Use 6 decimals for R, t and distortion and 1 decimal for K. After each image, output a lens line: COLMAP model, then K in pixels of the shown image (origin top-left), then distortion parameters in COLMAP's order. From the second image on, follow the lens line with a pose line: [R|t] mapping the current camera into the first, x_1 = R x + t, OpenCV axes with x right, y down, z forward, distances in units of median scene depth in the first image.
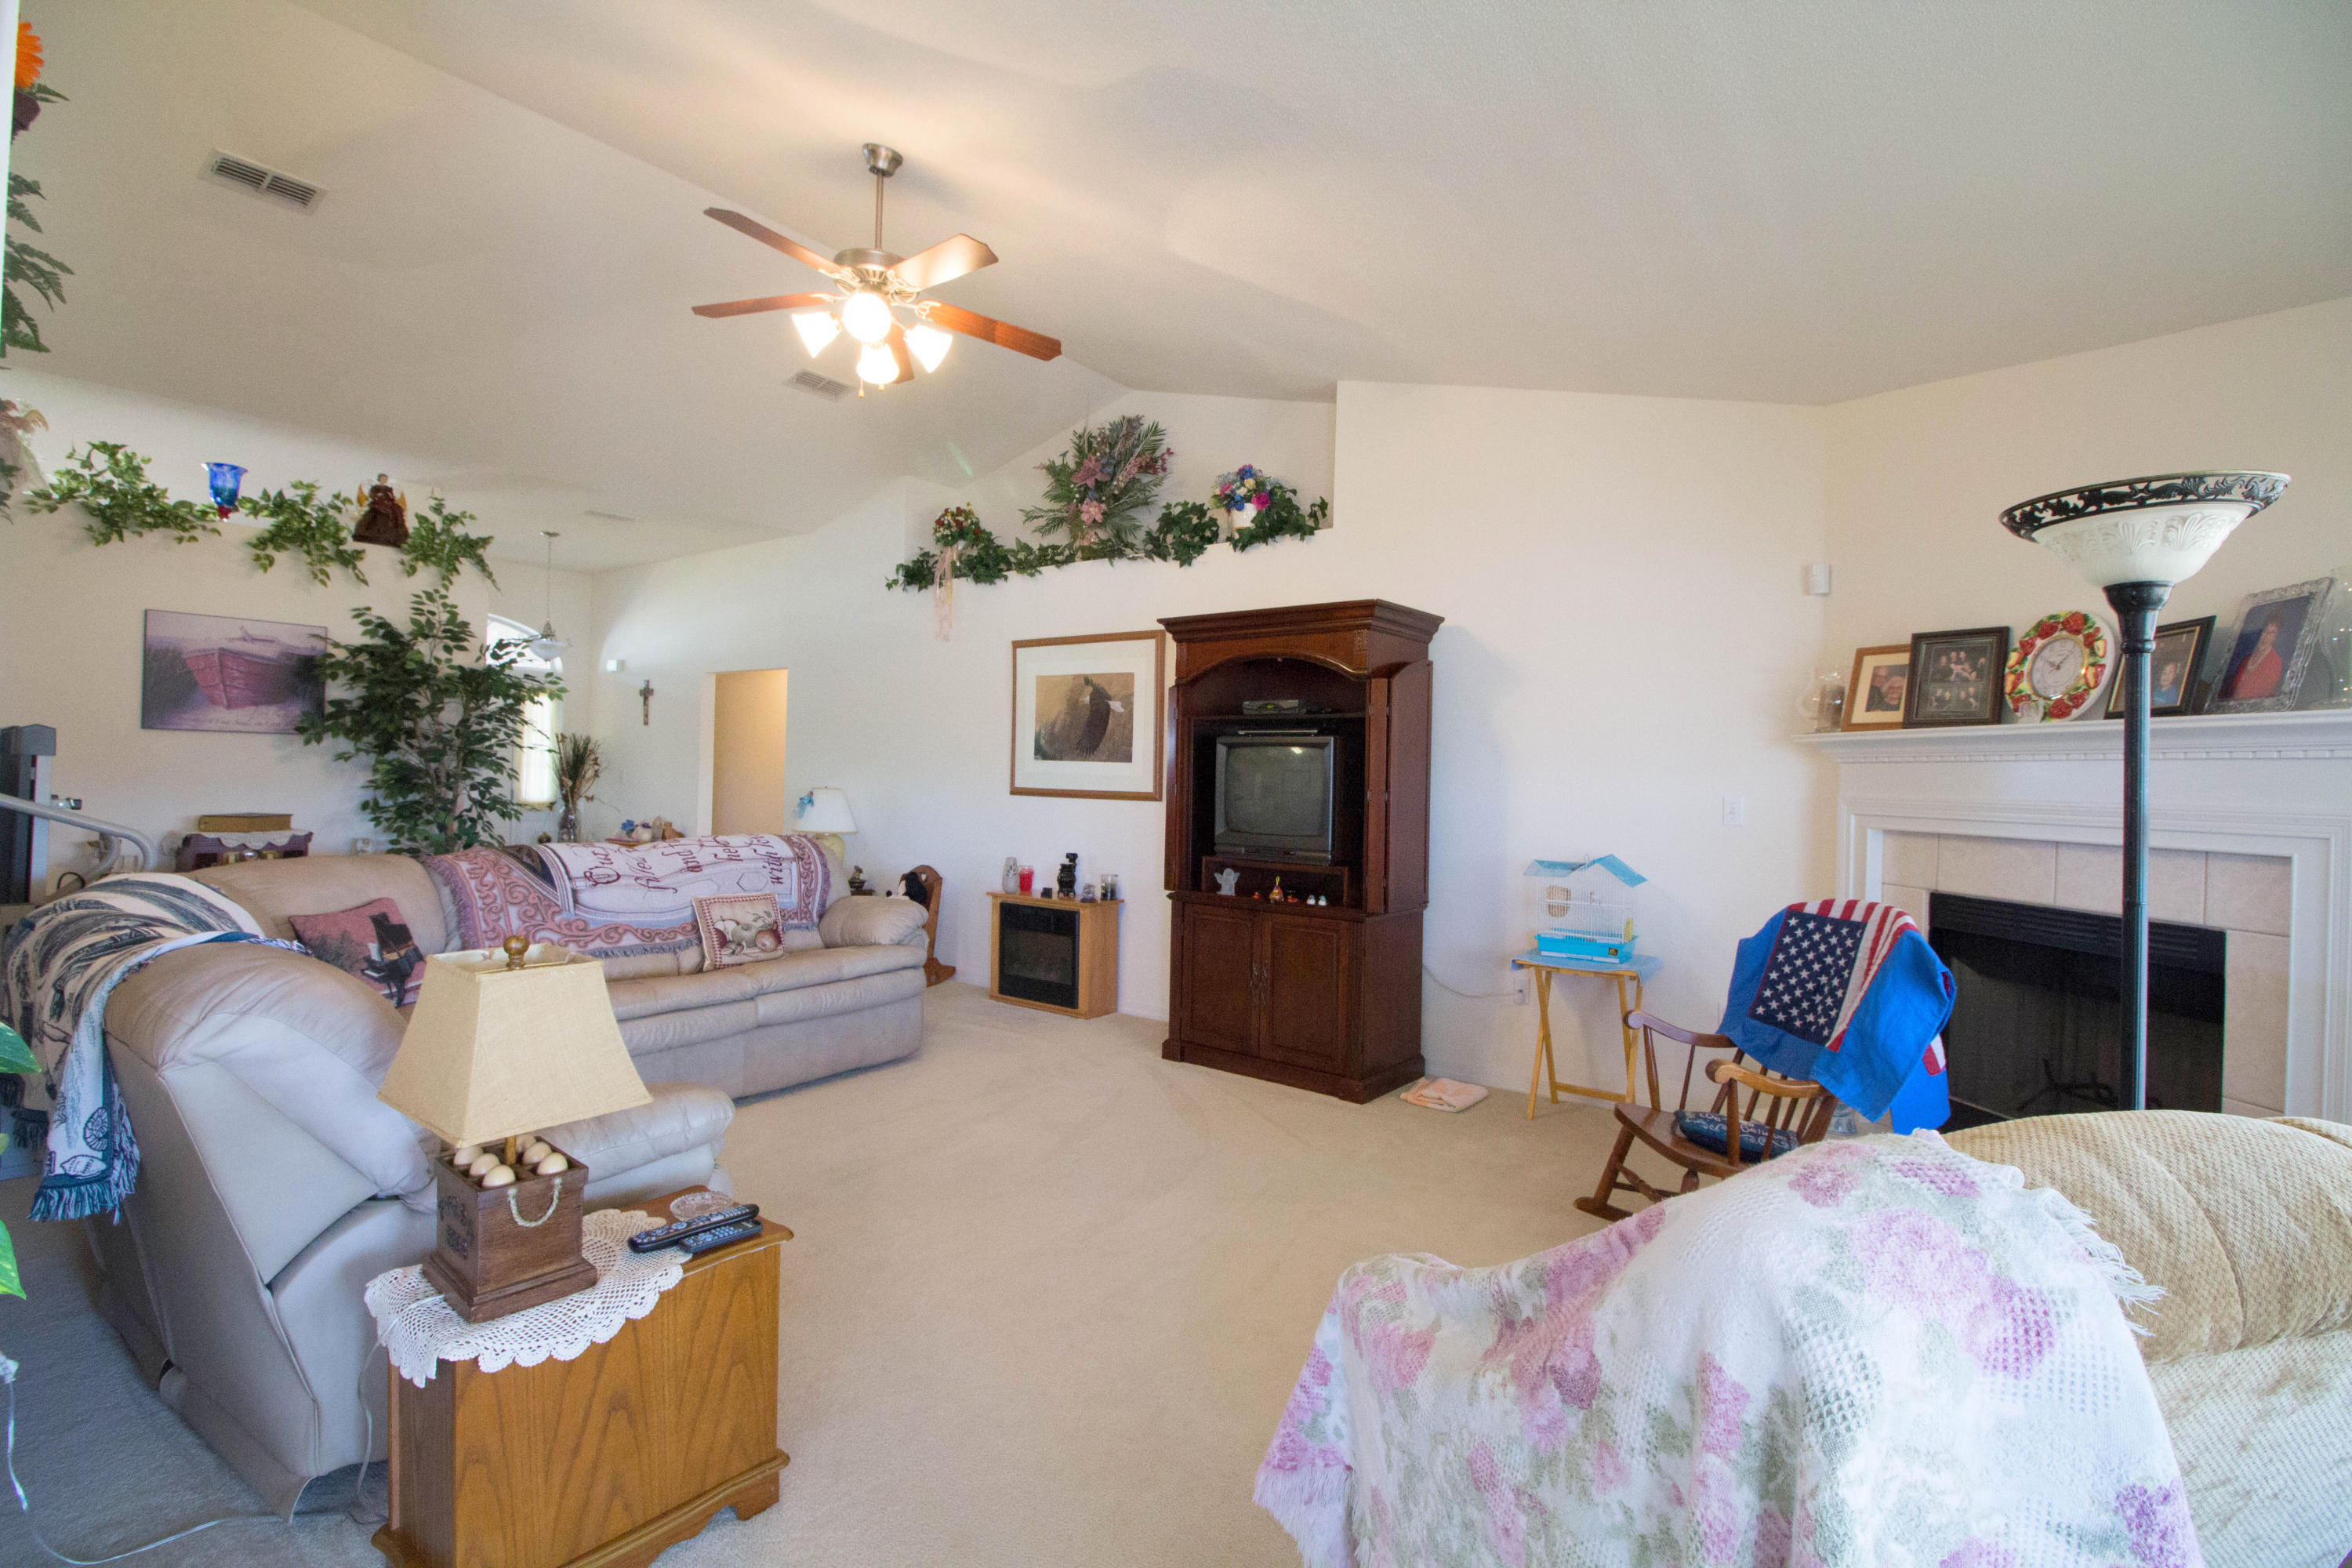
lens RADIAL K [[1112.3, 0, 1171.3], [0, 1112.3, 782.0], [0, 0, 1]] dist [-0.005174, -0.005716]
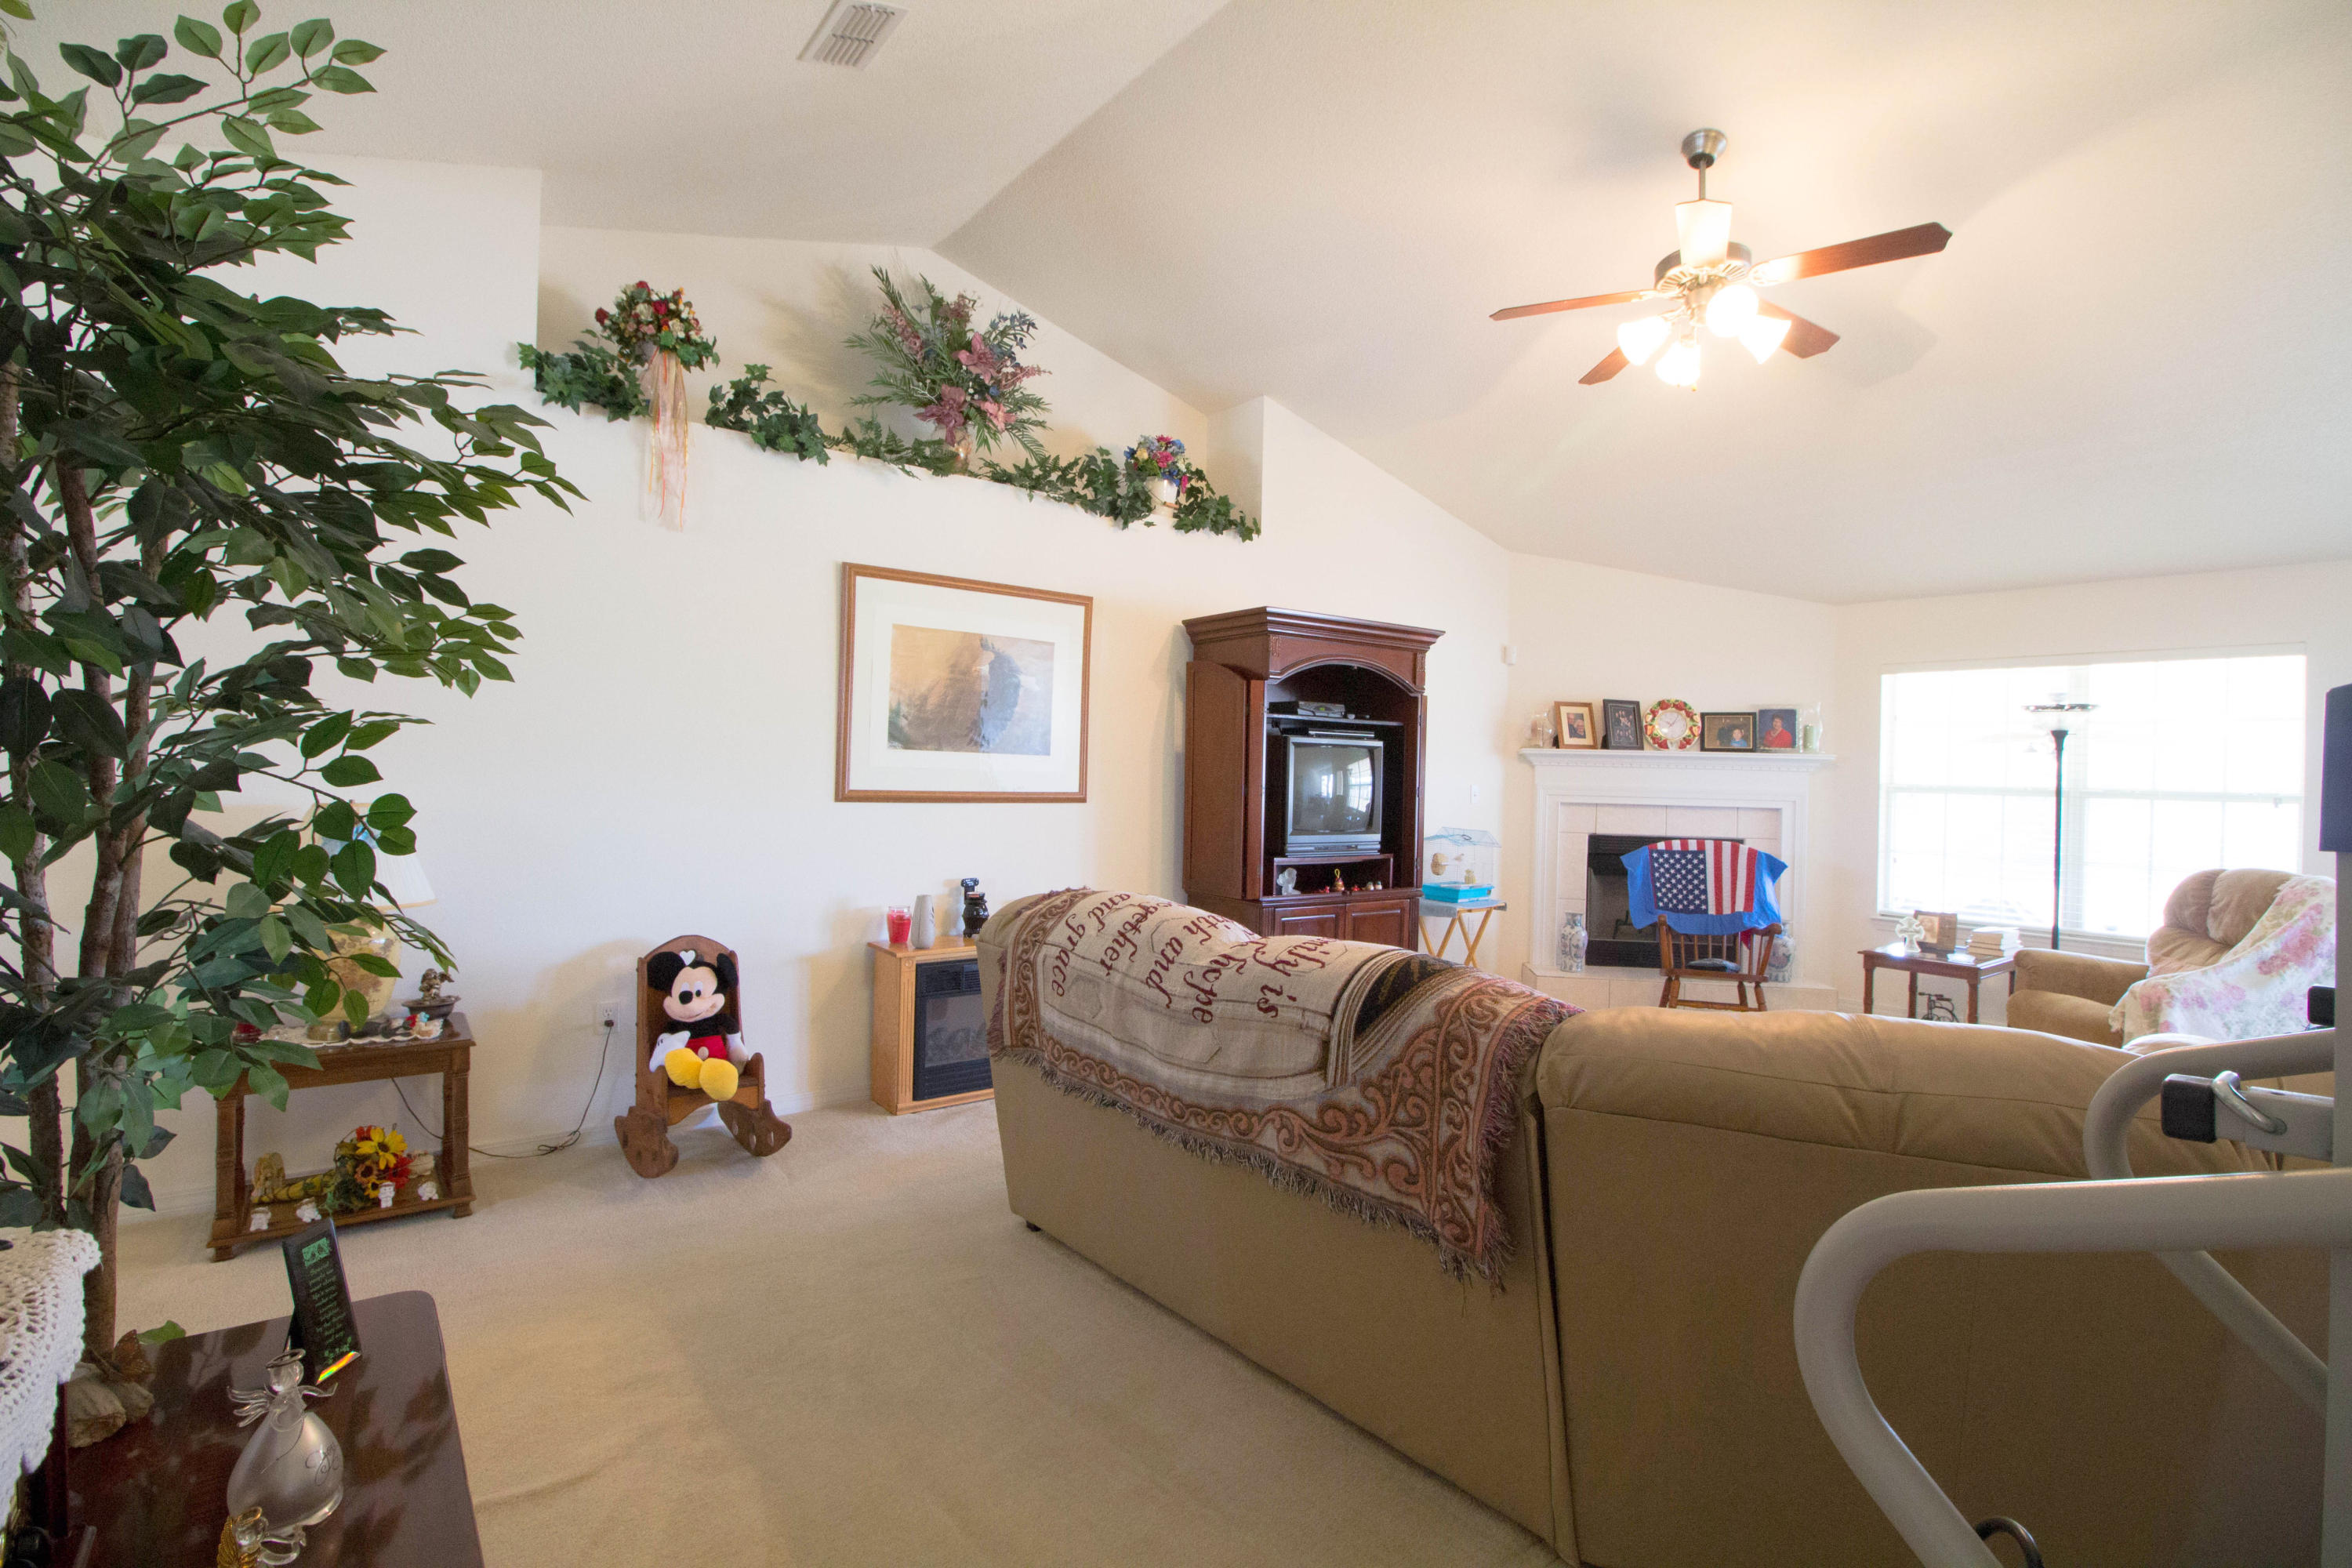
lens RADIAL K [[1112.3, 0, 1163.8], [0, 1112.3, 780.5], [0, 0, 1]] dist [-0.005174, -0.005716]
pose [[0.257397, -0.022372, 0.966047, -0.785886], [-0.010064, 0.999616, 0.025830, -0.021202], [-0.966253, -0.016371, 0.257072, 0.717670]]
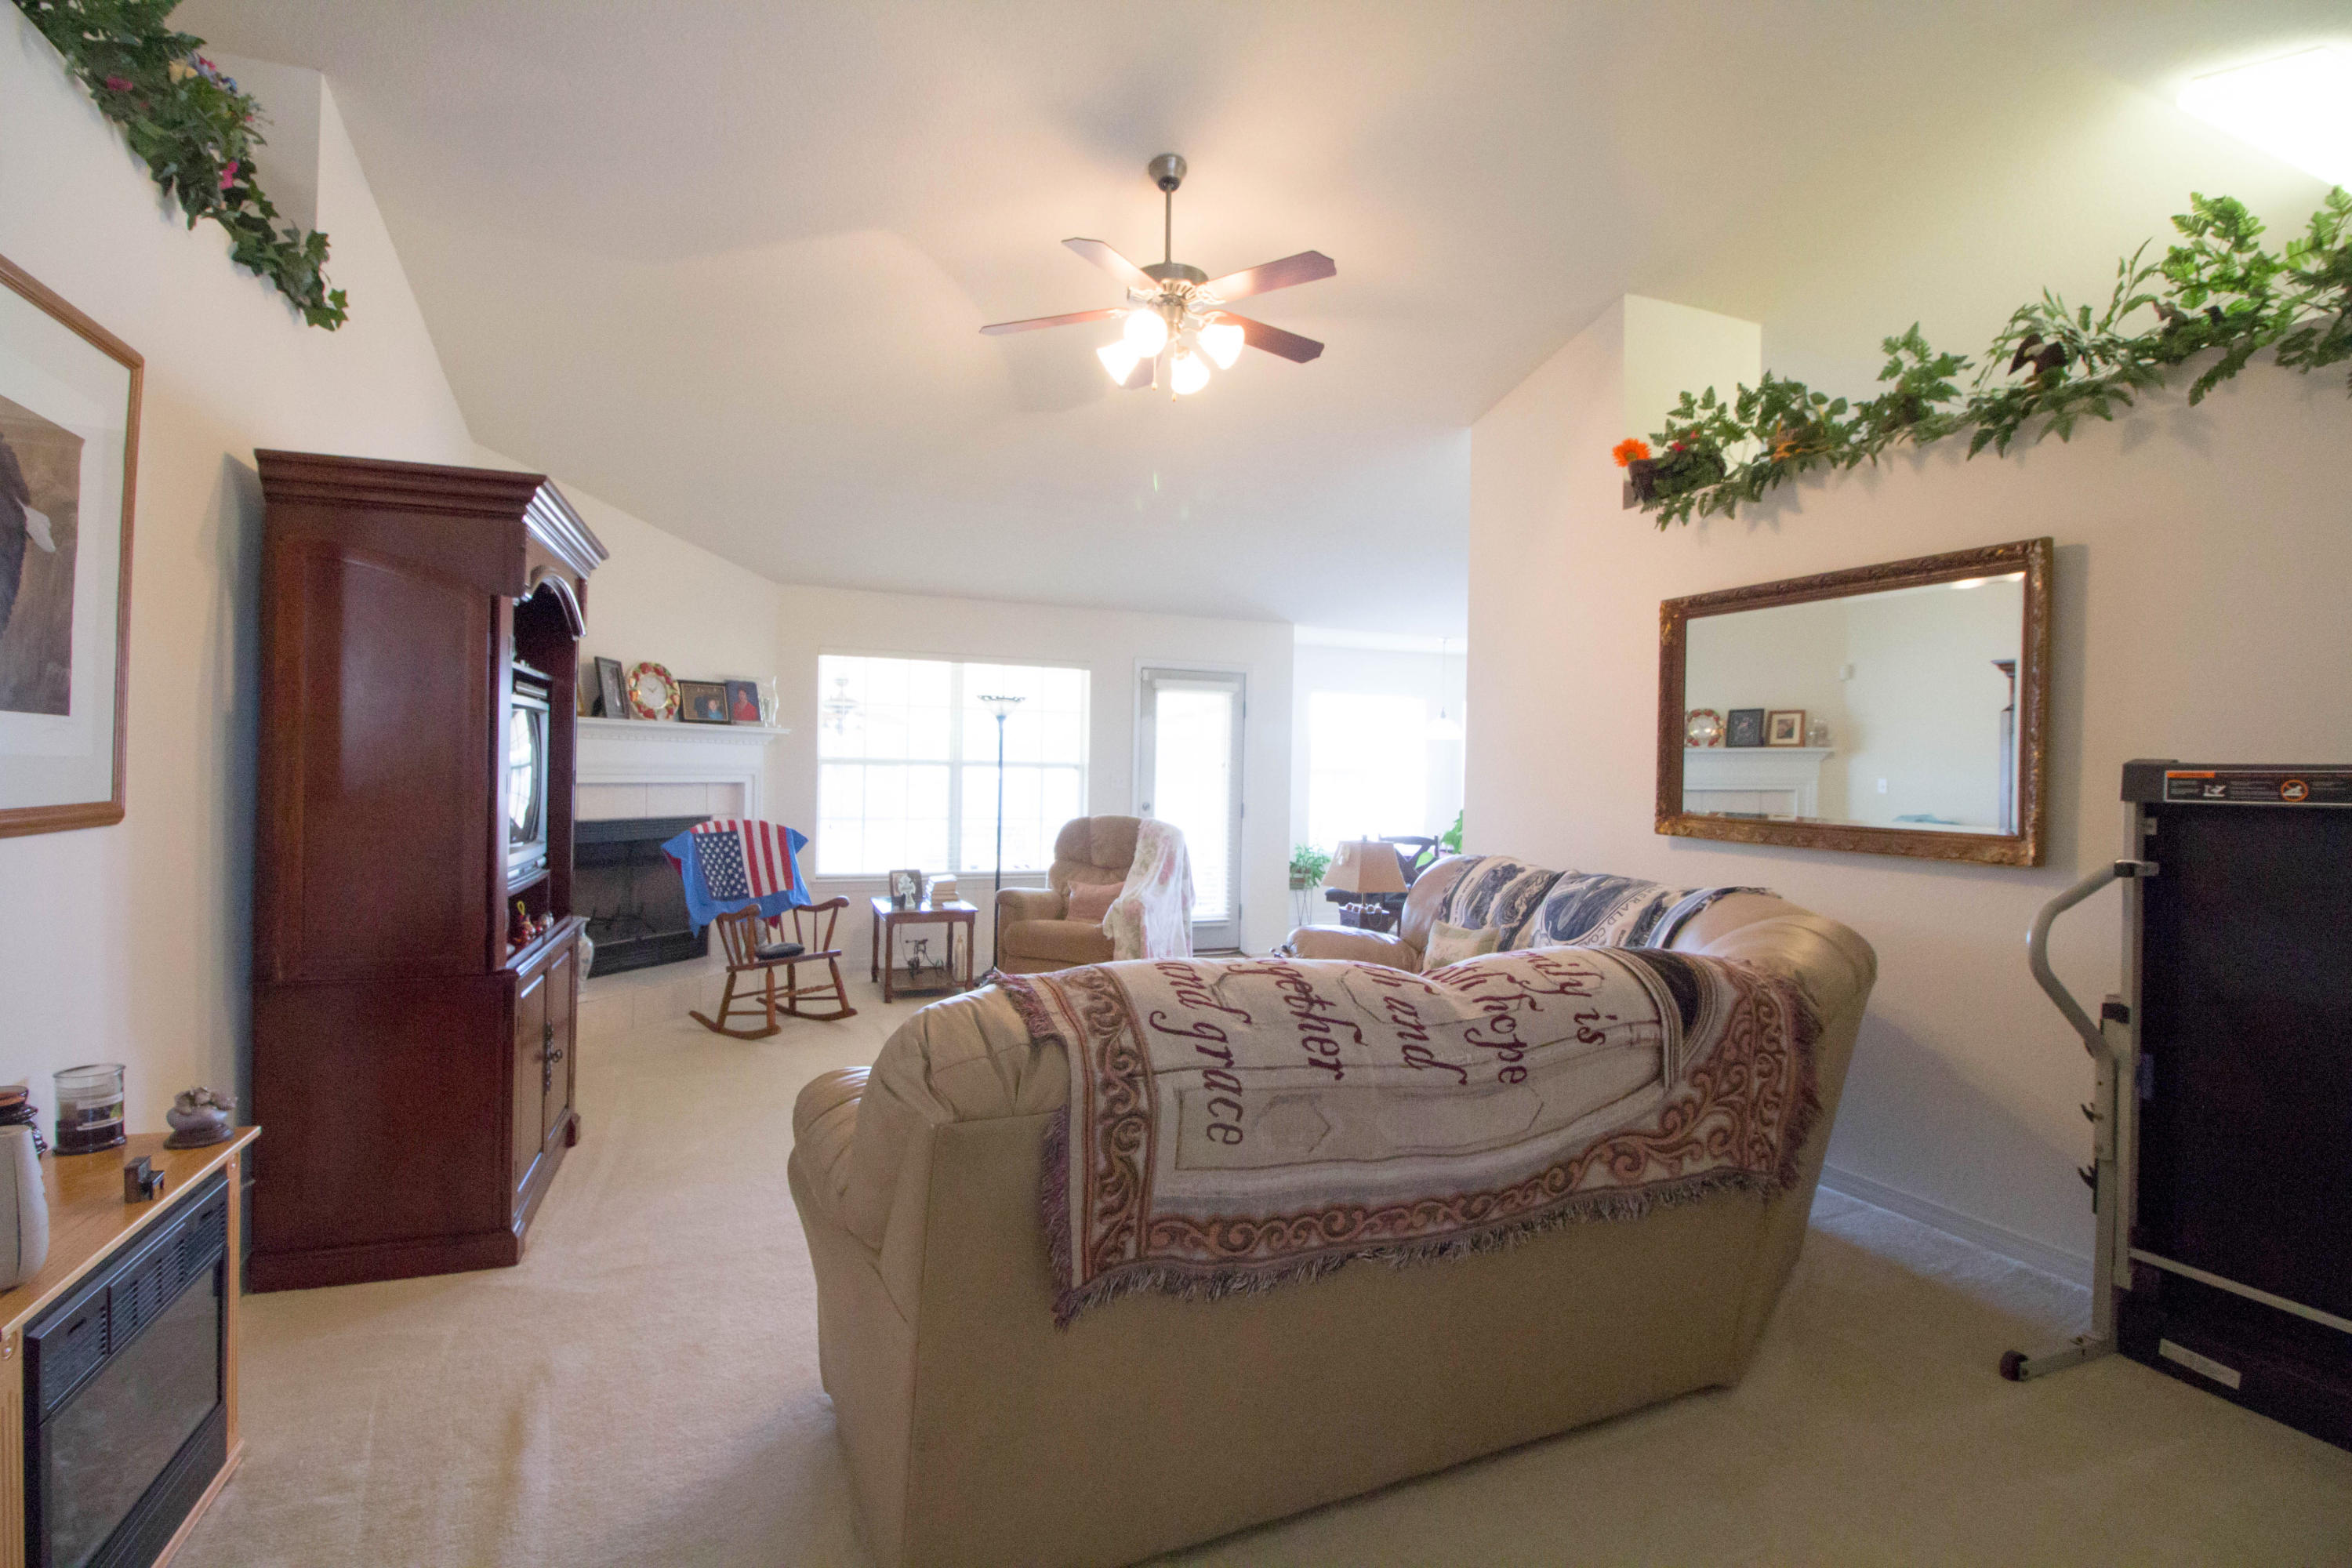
lens RADIAL K [[1112.3, 0, 1171.2], [0, 1112.3, 761.4], [0, 0, 1]] dist [-0.005174, -0.005716]
pose [[-0.874696, -0.036021, 0.483332, -0.459290], [-0.034493, 0.999332, 0.012054, -0.019050], [-0.483443, -0.006128, -0.875354, 1.147379]]
